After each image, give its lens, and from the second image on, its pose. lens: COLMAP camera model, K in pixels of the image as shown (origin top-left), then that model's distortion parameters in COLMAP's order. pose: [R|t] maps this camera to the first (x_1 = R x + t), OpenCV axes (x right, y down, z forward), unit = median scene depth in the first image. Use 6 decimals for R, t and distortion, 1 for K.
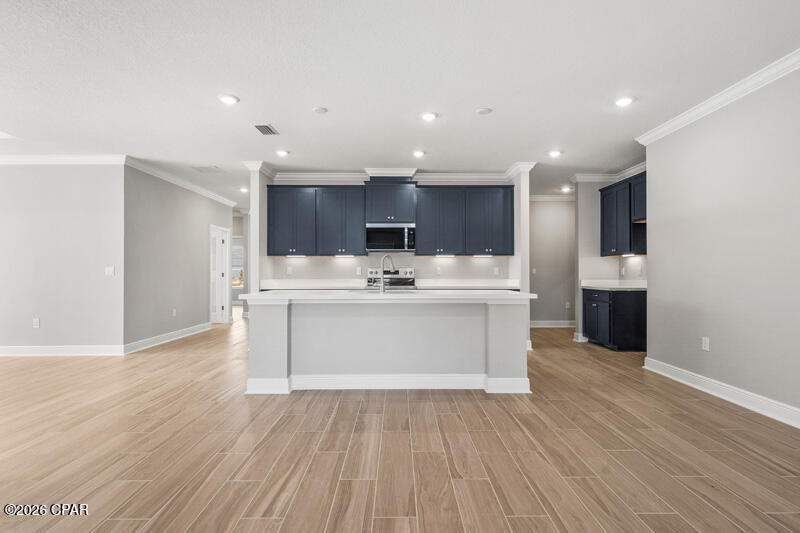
lens RADIAL K [[402.8, 0, 402.2], [0, 402.8, 268.9], [0, 0, 1]] dist [-0.005337, -0.002141]
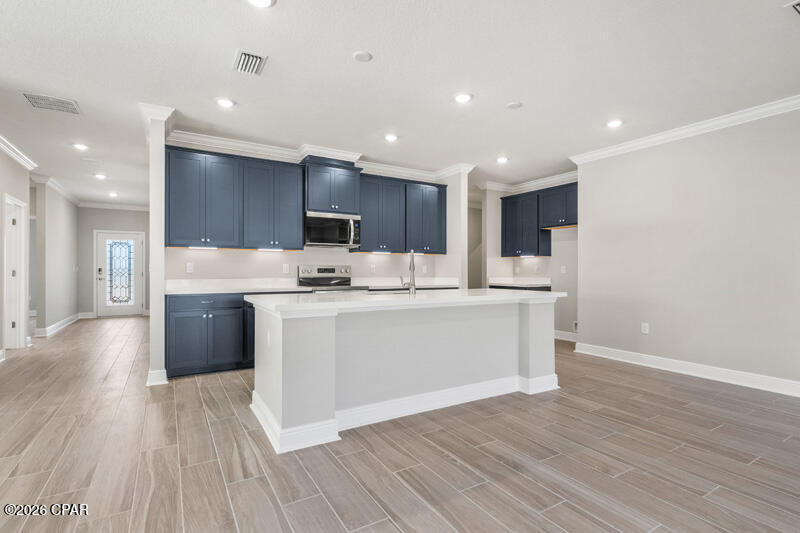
lens RADIAL K [[389.8, 0, 403.6], [0, 389.8, 270.1], [0, 0, 1]] dist [-0.005107, 0.000485]
pose [[0.863562, 0.003238, 0.504232, -0.341215], [-0.006858, 0.999962, 0.005324, 0.002489], [-0.504196, -0.008056, 0.863552, 0.220056]]
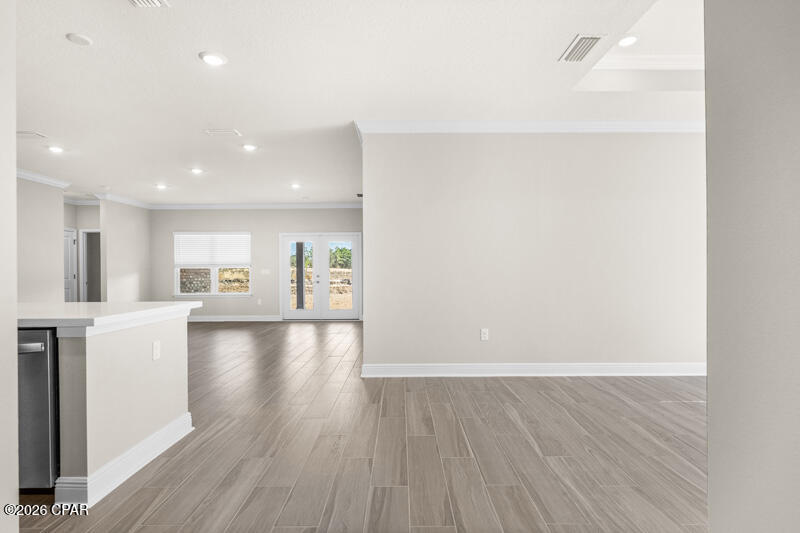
lens RADIAL K [[402.8, 0, 399.6], [0, 402.8, 268.8], [0, 0, 1]] dist [-0.005337, -0.002141]
pose [[-0.999783, 0.007690, 0.019337, -0.514264], [0.007532, 0.999938, -0.008247, 0.006089], [-0.019400, -0.008100, -0.999779, 1.130590]]
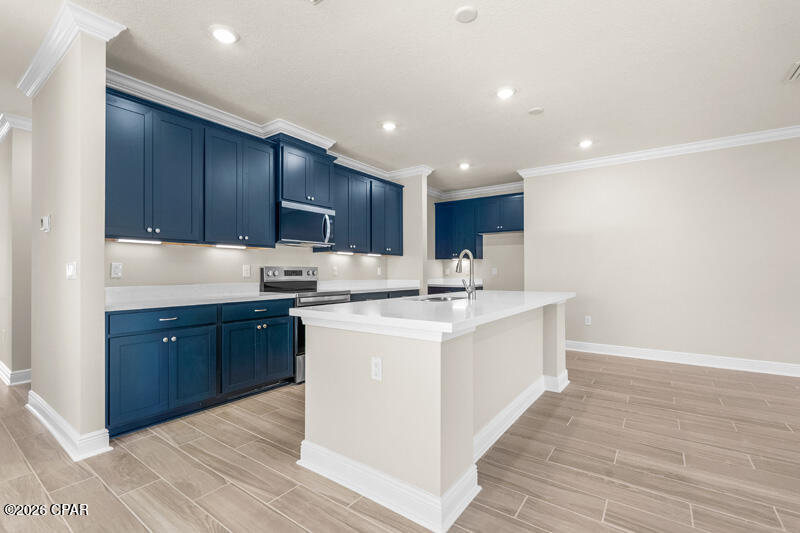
lens RADIAL K [[360.1, 0, 404.6], [0, 360.1, 269.2], [0, 0, 1]] dist [-0.005991, 0.000568]
pose [[0.596142, 0.005857, 0.802858, -0.479253], [-0.006879, 0.999974, -0.002187, 0.002561], [-0.802849, -0.004220, 0.596167, 0.501131]]
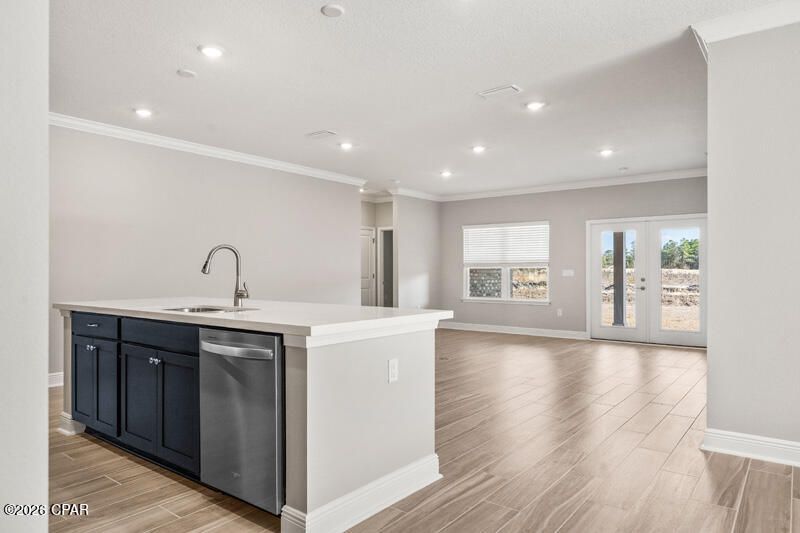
lens RADIAL K [[507.5, 0, 402.4], [0, 507.5, 271.0], [0, 0, 1]] dist [-0.004159, -0.002492]
pose [[-0.777458, 0.001197, 0.628934, -0.522569], [-0.003364, 0.999976, -0.006063, 0.006005], [-0.628926, -0.006830, -0.777435, 1.036480]]
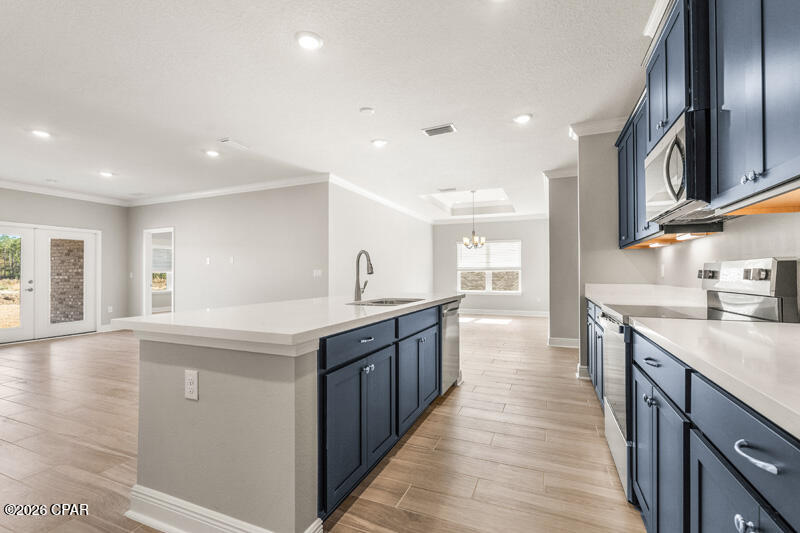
lens RADIAL K [[360.1, 0, 399.6], [0, 360.1, 267.8], [0, 0, 1]] dist [-0.005991, 0.000568]
pose [[-0.414144, -0.013907, -0.910105, 0.381547], [0.008453, 0.999781, -0.019123, 0.006815], [0.910172, -0.015613, -0.413936, 0.971328]]
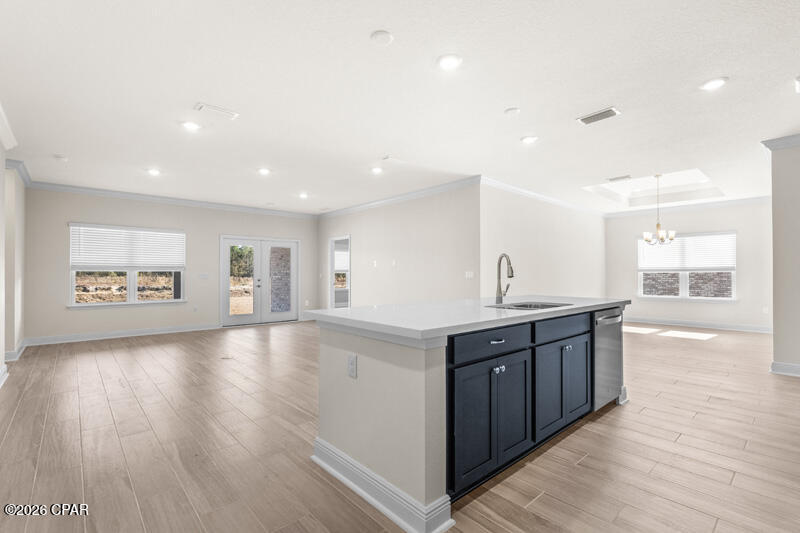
lens RADIAL K [[367.9, 0, 396.2], [0, 367.9, 266.5], [0, 0, 1]] dist [-0.000077, -0.001679]
pose [[-0.765113, -0.012981, -0.643765, 0.395197], [0.003929, 0.999684, -0.024827, 0.002731], [0.643884, -0.021525, -0.764820, 1.014598]]
